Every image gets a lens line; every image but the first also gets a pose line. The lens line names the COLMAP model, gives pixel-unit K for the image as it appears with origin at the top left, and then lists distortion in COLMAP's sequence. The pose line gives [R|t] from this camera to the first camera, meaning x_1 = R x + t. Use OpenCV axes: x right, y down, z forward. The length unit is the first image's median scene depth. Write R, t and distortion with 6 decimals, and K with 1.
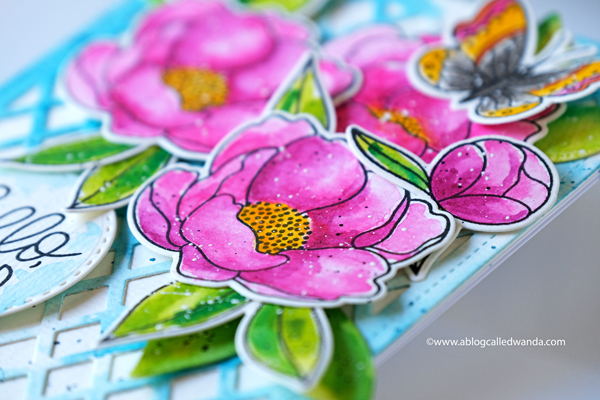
lens RADIAL K [[2980.6, 0, 300.0], [0, 2980.6, 200.0], [0, 0, 1]] dist [-0.770628, -4.355603]
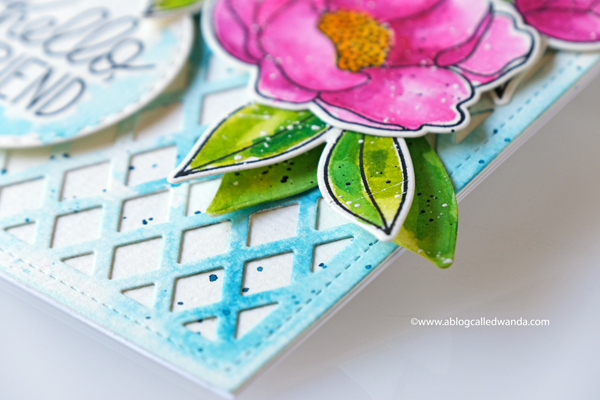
lens RADIAL K [[2980.6, 0, 300.0], [0, 2980.6, 200.0], [0, 0, 1]] dist [-0.770628, -4.355603]
pose [[0.999811, 0.005069, -0.018794, -0.008225], [-0.001820, 0.985615, 0.168994, -0.106556], [0.019380, -0.168928, 0.985438, 0.033431]]
